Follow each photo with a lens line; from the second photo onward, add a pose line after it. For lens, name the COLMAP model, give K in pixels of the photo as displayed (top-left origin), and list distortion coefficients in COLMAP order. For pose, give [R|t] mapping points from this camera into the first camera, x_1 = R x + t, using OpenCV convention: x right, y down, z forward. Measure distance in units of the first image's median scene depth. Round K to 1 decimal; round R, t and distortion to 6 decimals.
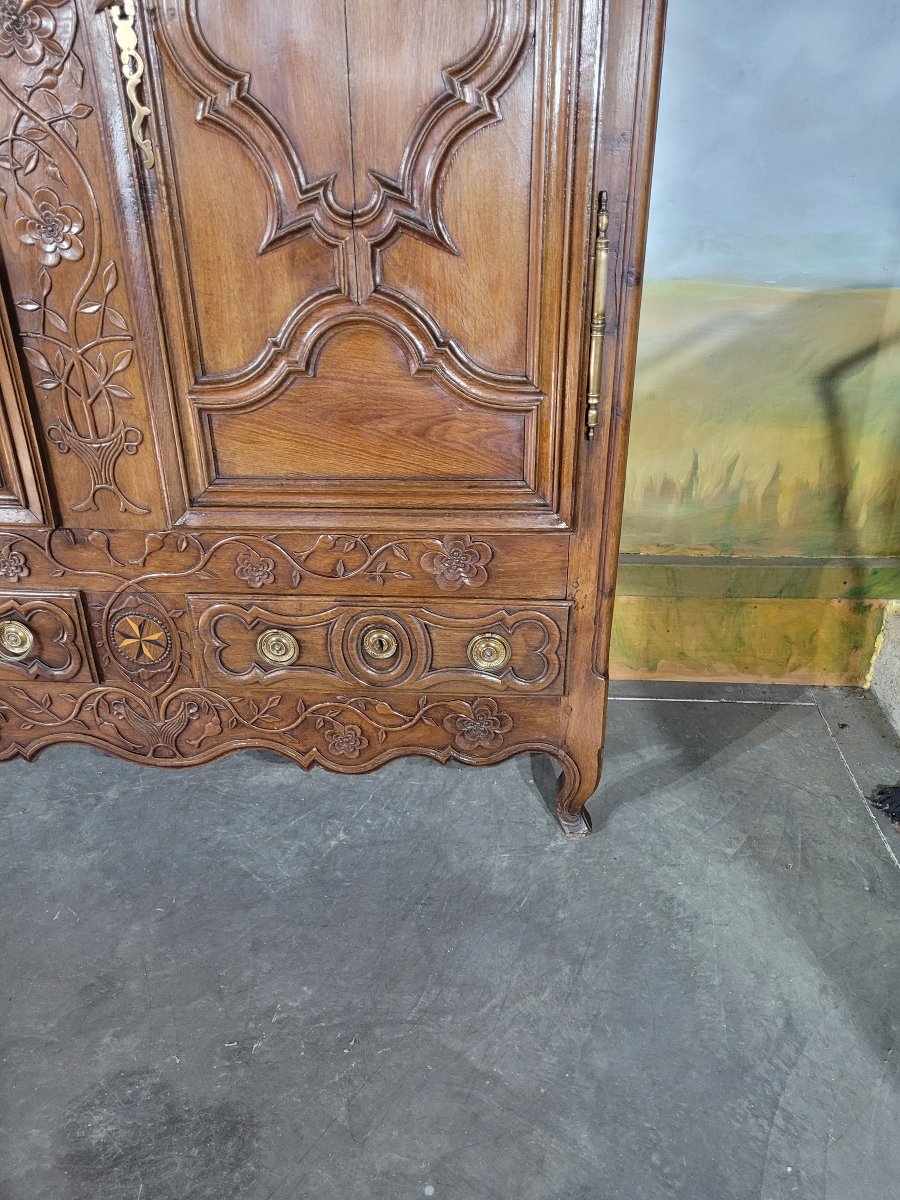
lens RADIAL K [[898.9, 0, 466.5], [0, 898.9, 604.9], [0, 0, 1]] dist [0.050711, -0.032840]
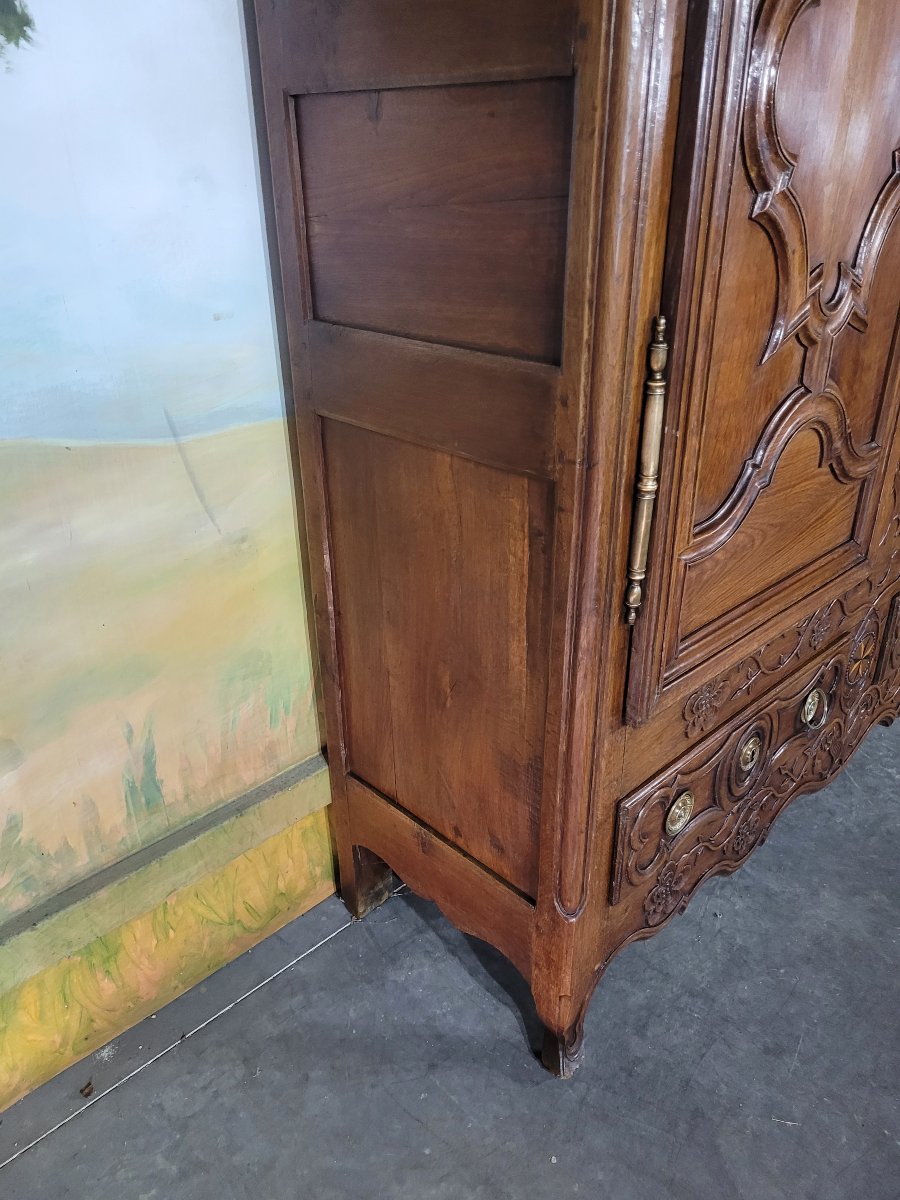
lens RADIAL K [[898.9, 0, 438.1], [0, 898.9, 608.1], [0, 0, 1]] dist [0.050711, -0.032840]
pose [[0.683246, -0.347300, 0.642307, -1.351244], [0.363135, 0.924767, 0.113749, -0.315538], [-0.633489, 0.155526, 0.757960, 0.494885]]
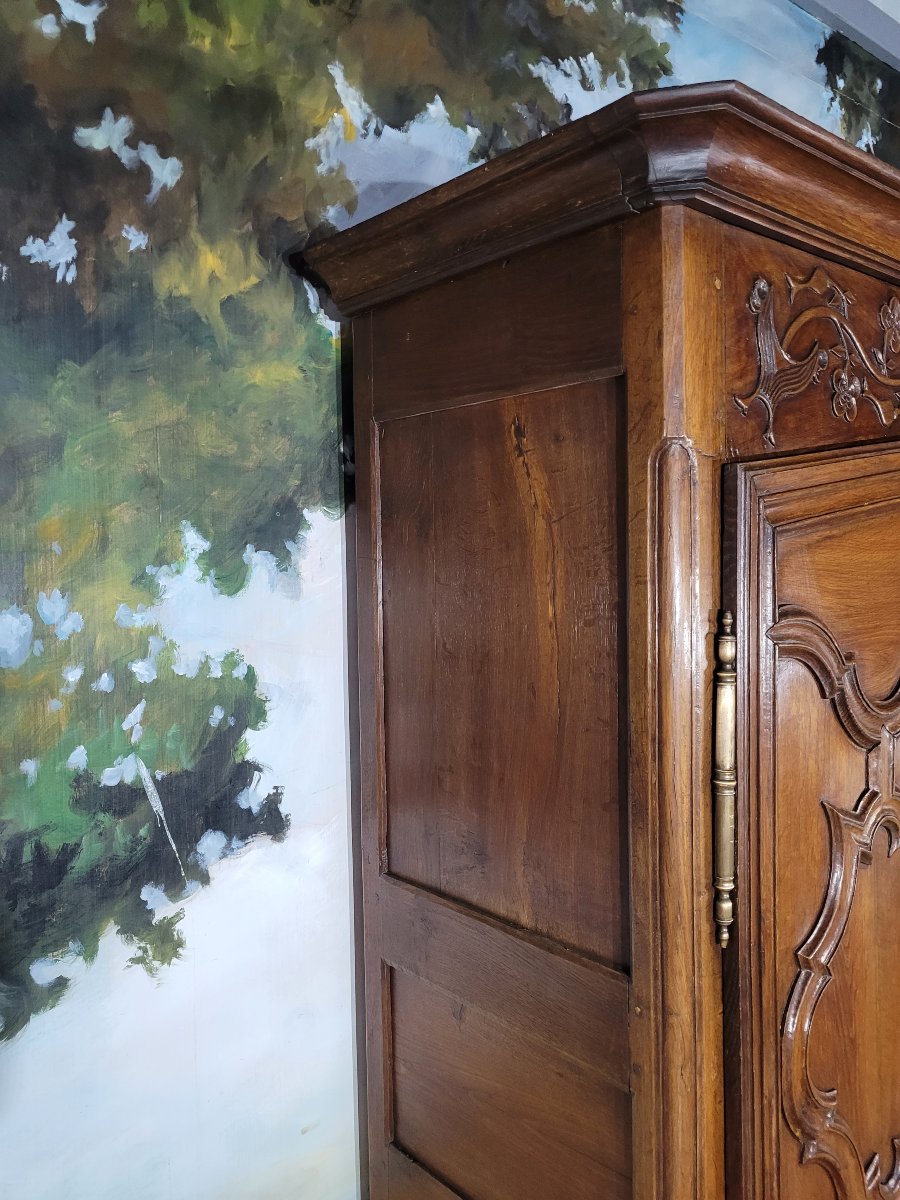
lens RADIAL K [[898.9, 0, 453.7], [0, 898.9, 592.4], [0, 0, 1]] dist [0.050711, -0.032840]
pose [[0.722573, -0.040315, 0.690118, -1.353385], [0.344291, 0.886666, -0.308685, -0.655243], [-0.599459, 0.460649, 0.654562, 0.310708]]
